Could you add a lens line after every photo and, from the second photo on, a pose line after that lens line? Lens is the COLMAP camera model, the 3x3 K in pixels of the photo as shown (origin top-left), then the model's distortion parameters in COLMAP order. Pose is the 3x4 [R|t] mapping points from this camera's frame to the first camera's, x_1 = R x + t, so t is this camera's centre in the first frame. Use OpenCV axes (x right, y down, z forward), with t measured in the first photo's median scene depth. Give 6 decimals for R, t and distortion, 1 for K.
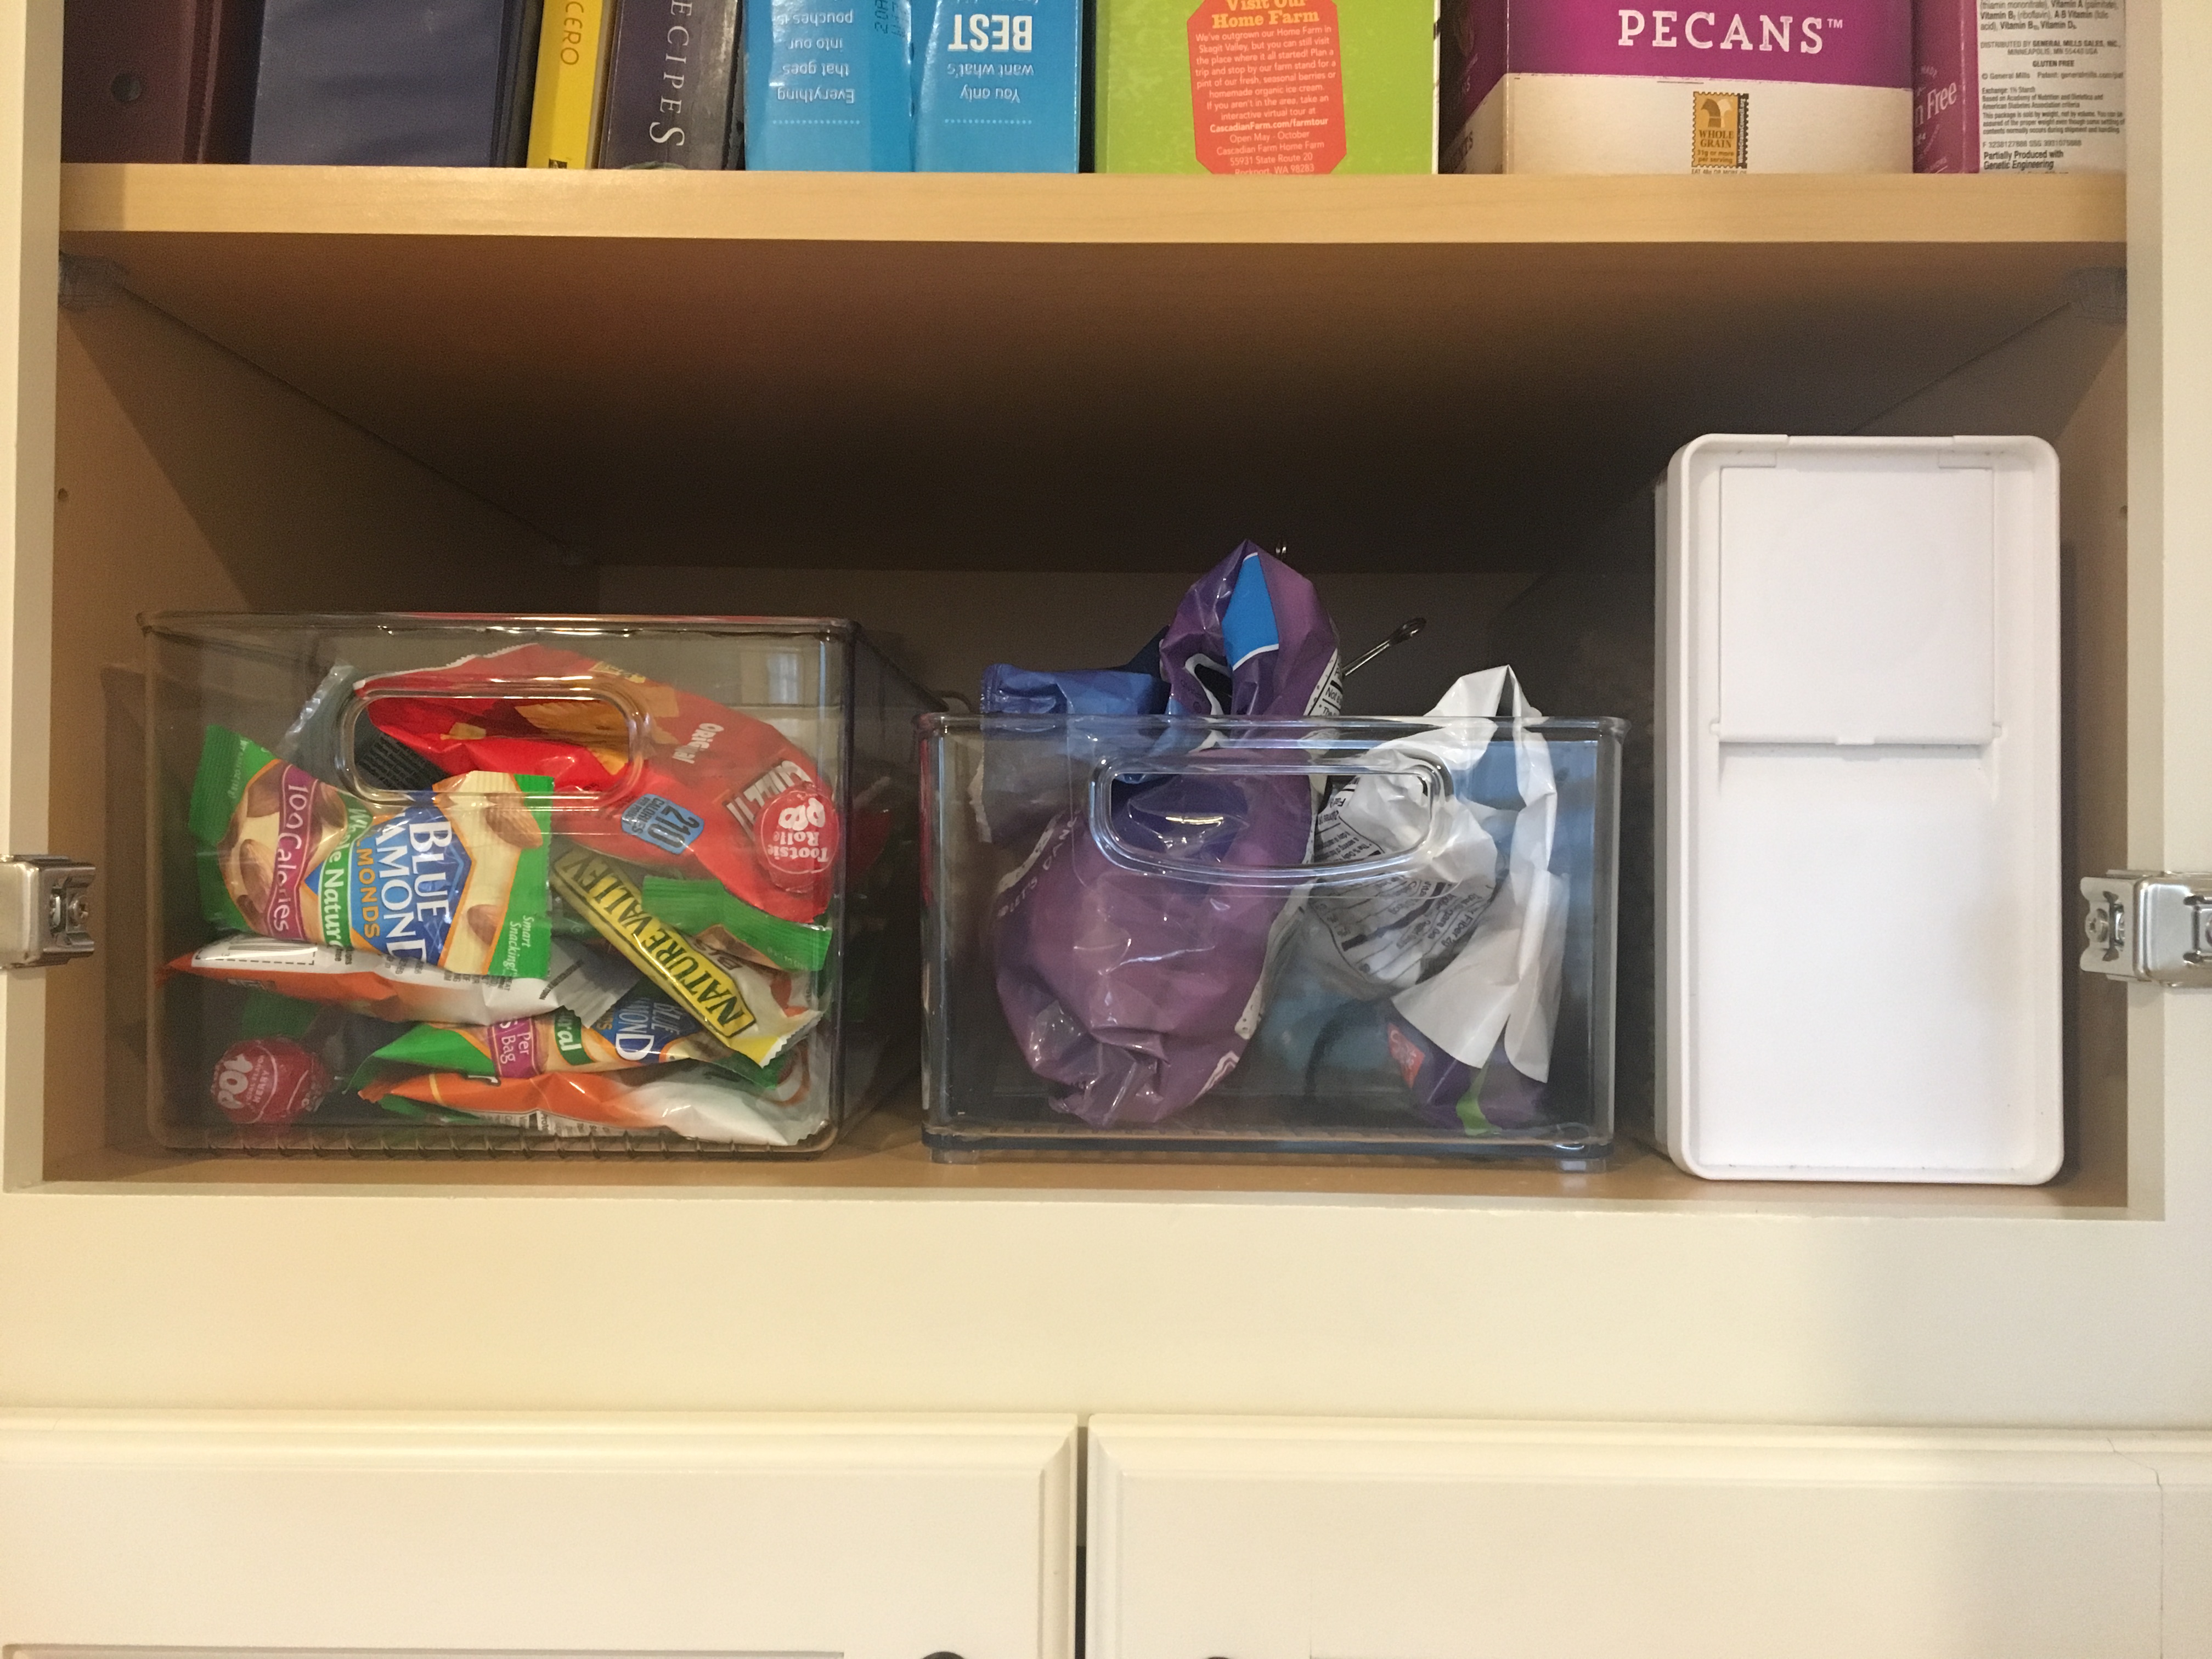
lens RADIAL K [[1884.3, 0, 1112.1], [0, 1884.3, 821.6], [0, 0, 1]] dist [0.059689, -0.084601]
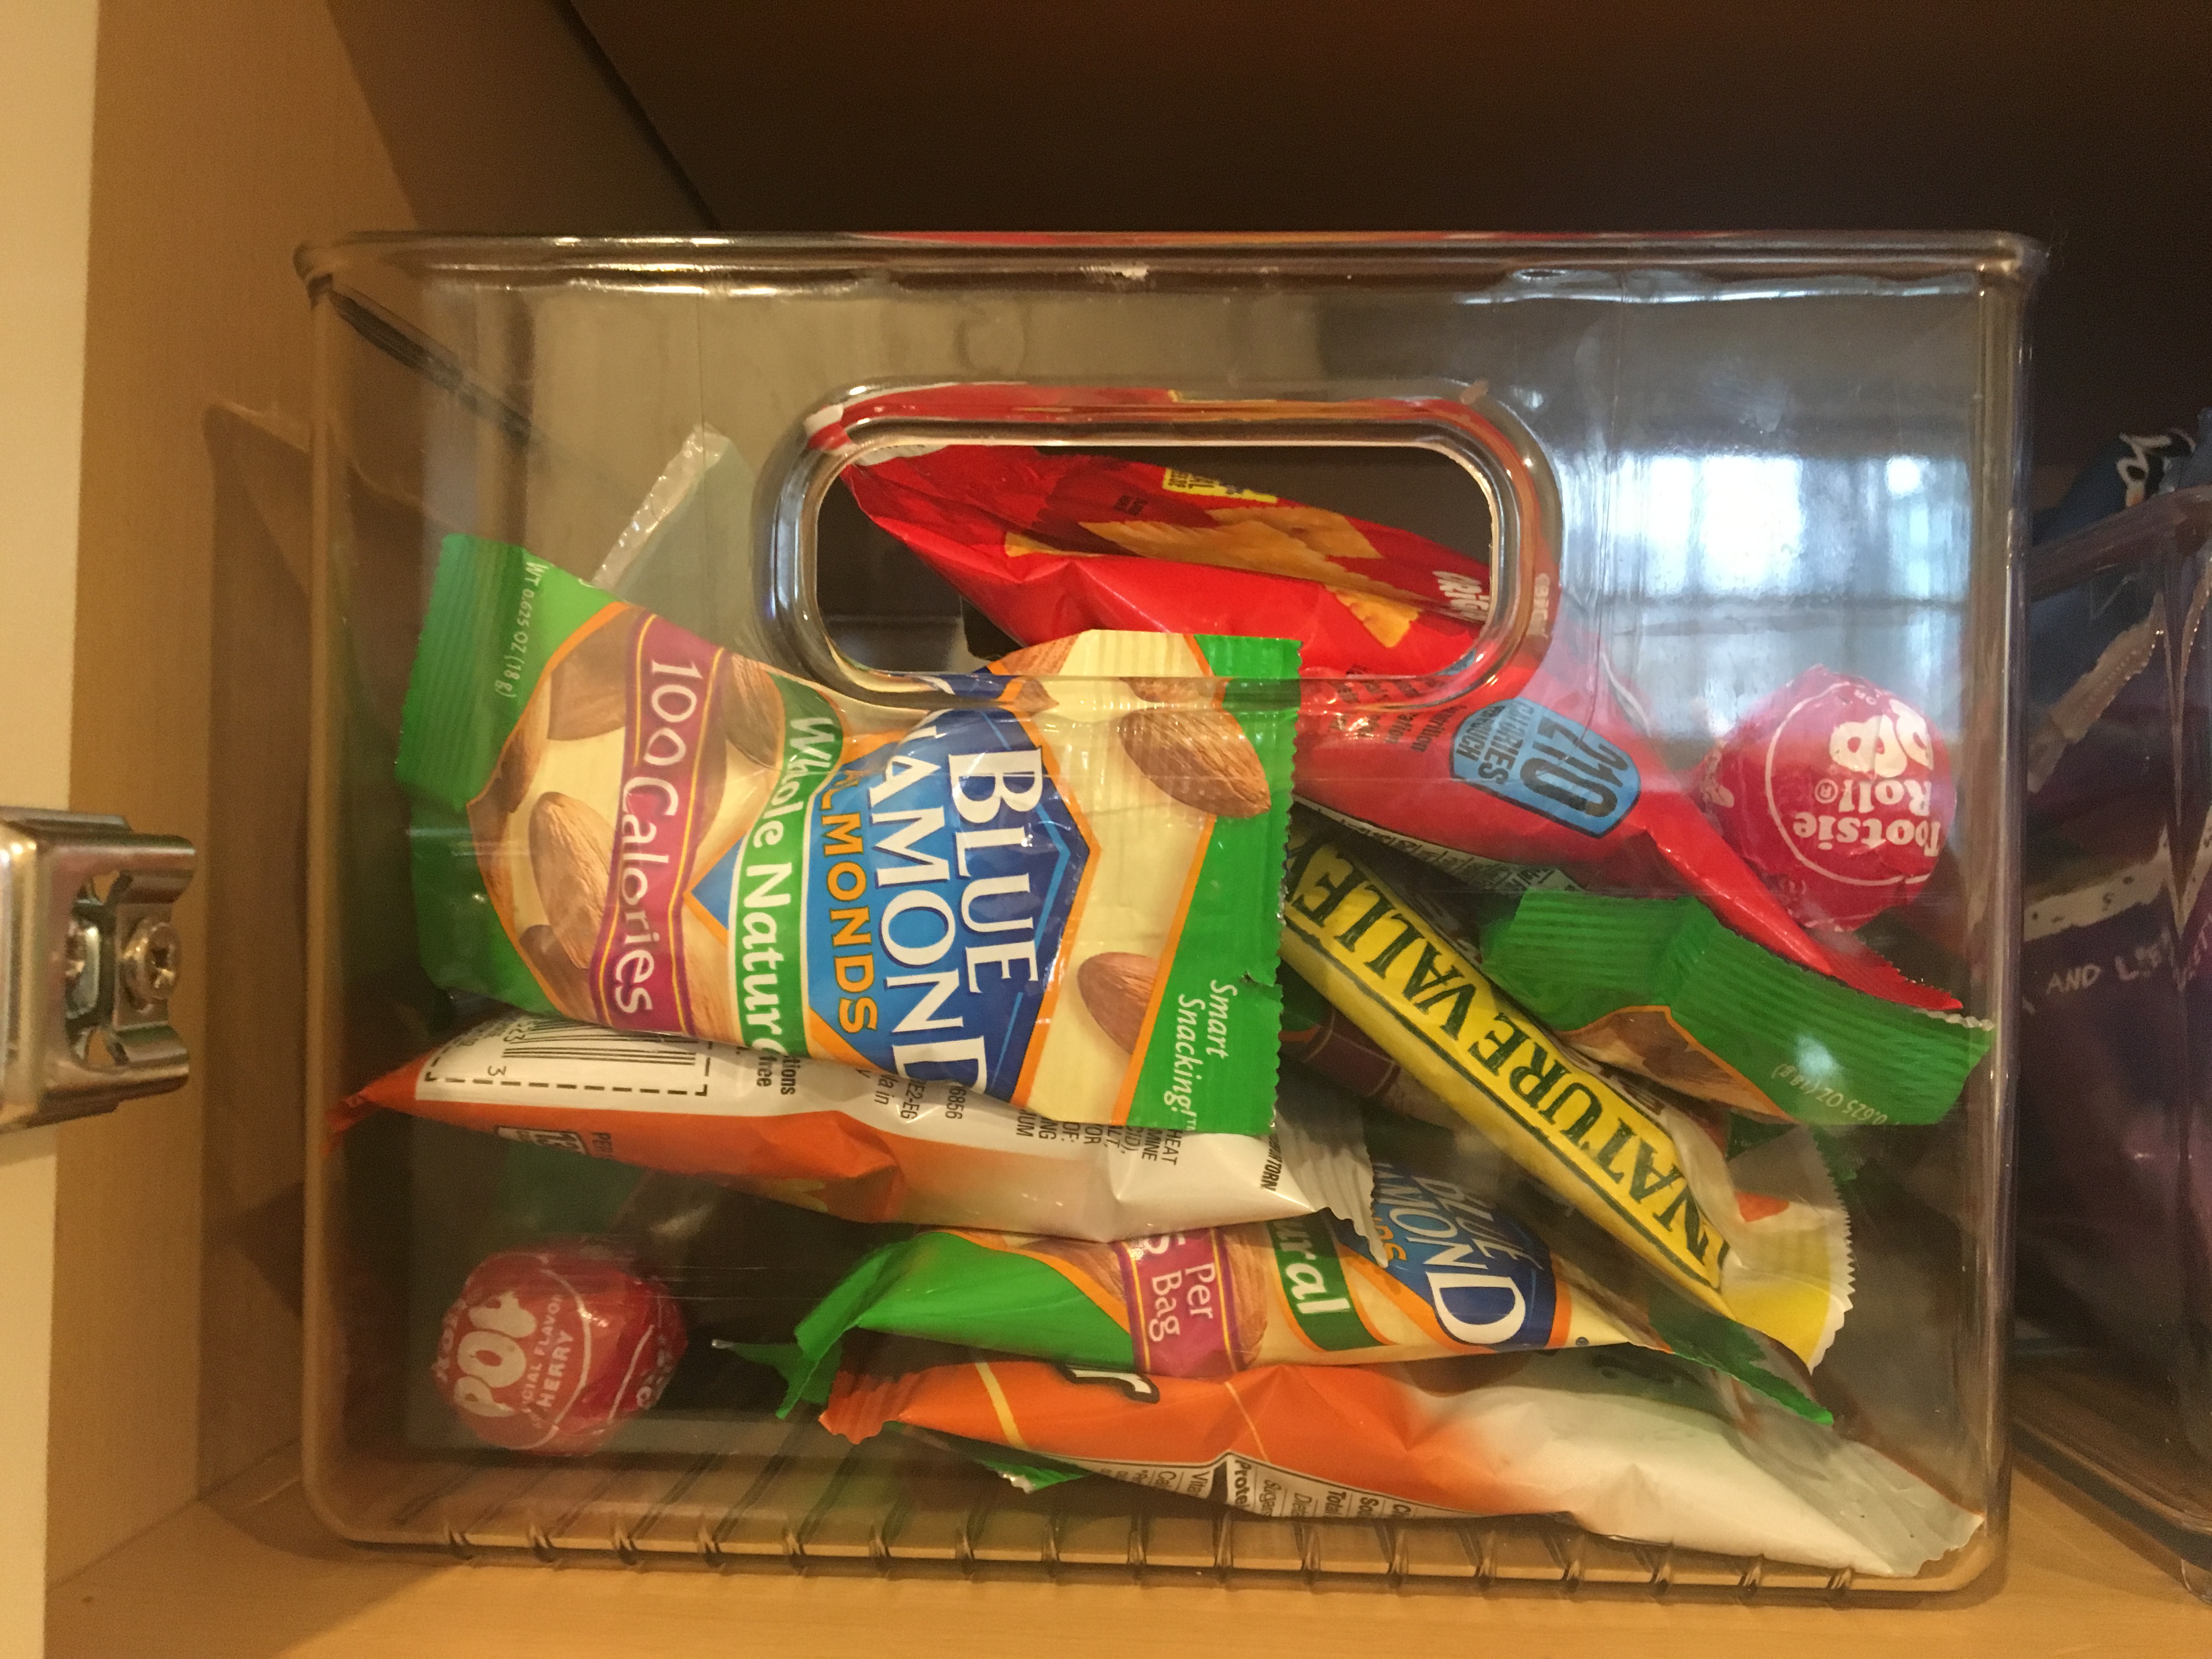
lens RADIAL K [[1884.3, 0, 1104.0], [0, 1884.3, 827.3], [0, 0, 1]] dist [0.059689, -0.084601]
pose [[0.999499, 0.005955, -0.031080, -0.320778], [-0.006528, 0.999810, -0.018358, 0.023930], [0.030965, 0.018551, 0.999348, 0.589554]]
